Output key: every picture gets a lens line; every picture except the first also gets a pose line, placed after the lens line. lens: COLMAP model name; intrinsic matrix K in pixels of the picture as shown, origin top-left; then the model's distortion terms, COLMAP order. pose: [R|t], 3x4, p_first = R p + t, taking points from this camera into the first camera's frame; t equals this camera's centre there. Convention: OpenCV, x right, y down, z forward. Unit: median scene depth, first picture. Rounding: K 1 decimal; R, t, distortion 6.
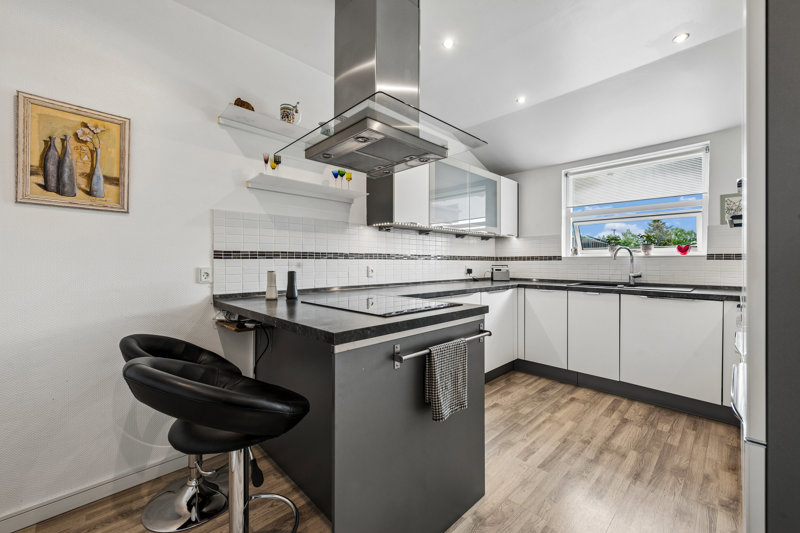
lens RADIAL K [[322.1, 0, 400.0], [0, 322.1, 266.5], [0, 0, 1]] dist [-0.001735, -0.000332]
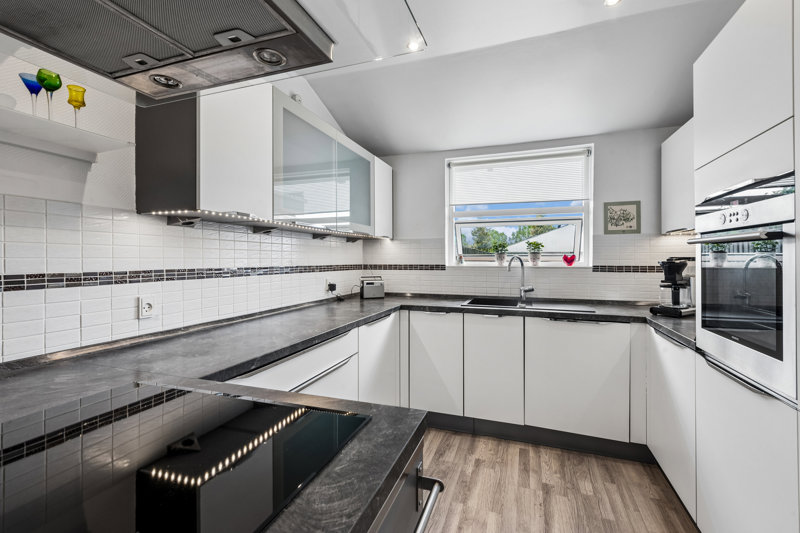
lens RADIAL K [[346.9, 0, 401.0], [0, 346.9, 259.1], [0, 0, 1]] dist [0.008223, -0.000417]
pose [[0.893474, -0.000447, 0.449115, 0.015585], [0.005102, 0.999945, -0.009155, -0.045847], [-0.449086, 0.010471, 0.893427, 0.318913]]
